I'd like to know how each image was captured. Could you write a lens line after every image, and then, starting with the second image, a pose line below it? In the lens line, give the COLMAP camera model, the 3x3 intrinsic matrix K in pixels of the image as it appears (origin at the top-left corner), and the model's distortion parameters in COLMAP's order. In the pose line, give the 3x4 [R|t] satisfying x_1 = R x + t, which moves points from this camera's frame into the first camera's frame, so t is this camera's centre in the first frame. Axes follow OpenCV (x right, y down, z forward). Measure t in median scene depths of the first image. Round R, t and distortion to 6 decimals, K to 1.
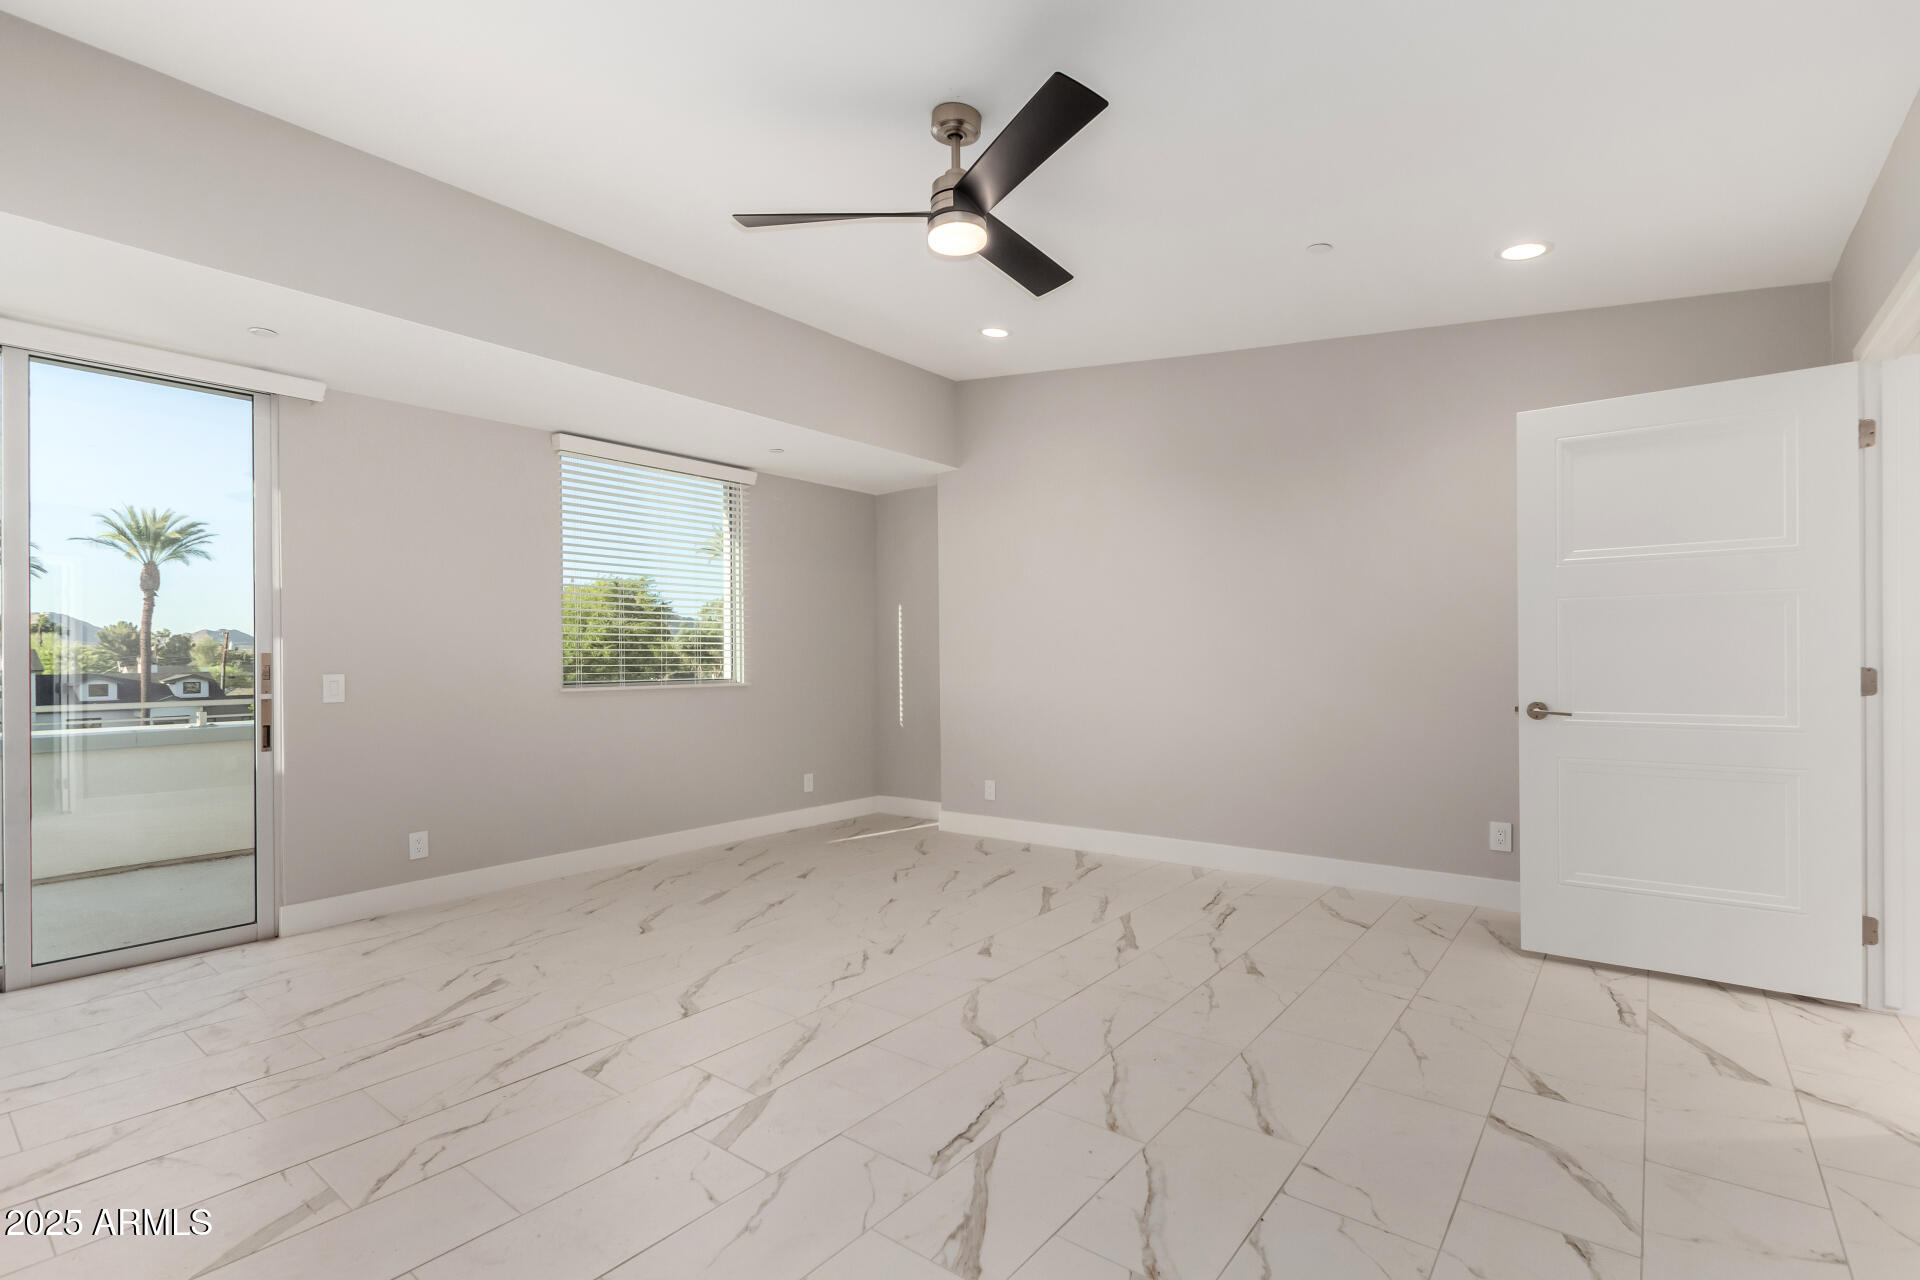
lens RADIAL K [[922.9, 0, 970.3], [0, 922.9, 658.0], [0, 0, 1]] dist [0.002705, 0.000199]
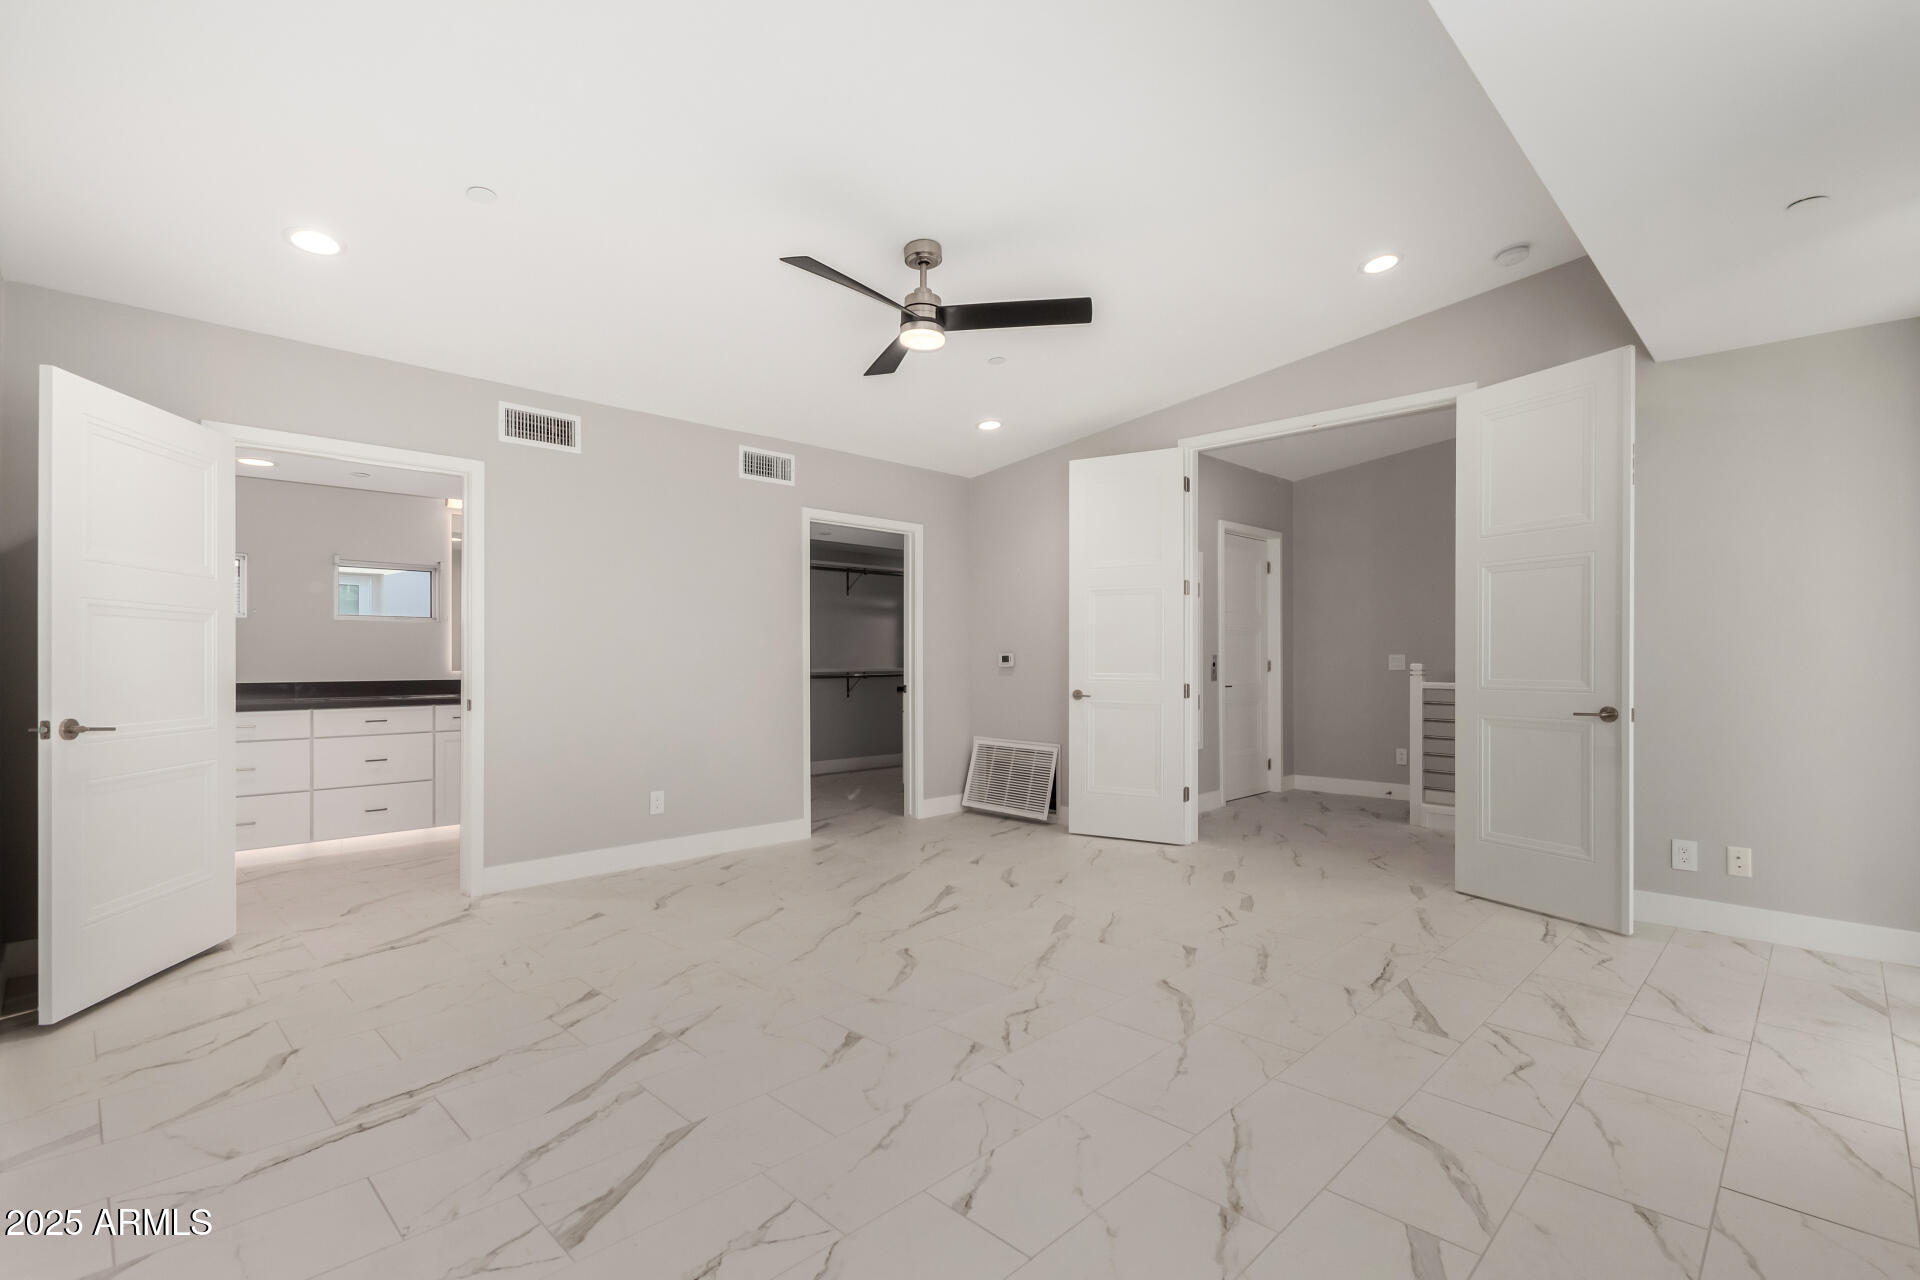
lens RADIAL K [[922.9, 0, 970.3], [0, 922.9, 658.0], [0, 0, 1]] dist [0.002705, 0.000199]
pose [[-0.994417, 0.014895, 0.104466, -0.180693], [0.014475, 0.999884, -0.004783, 0.006801], [-0.104525, -0.003244, -0.994517, 1.899654]]
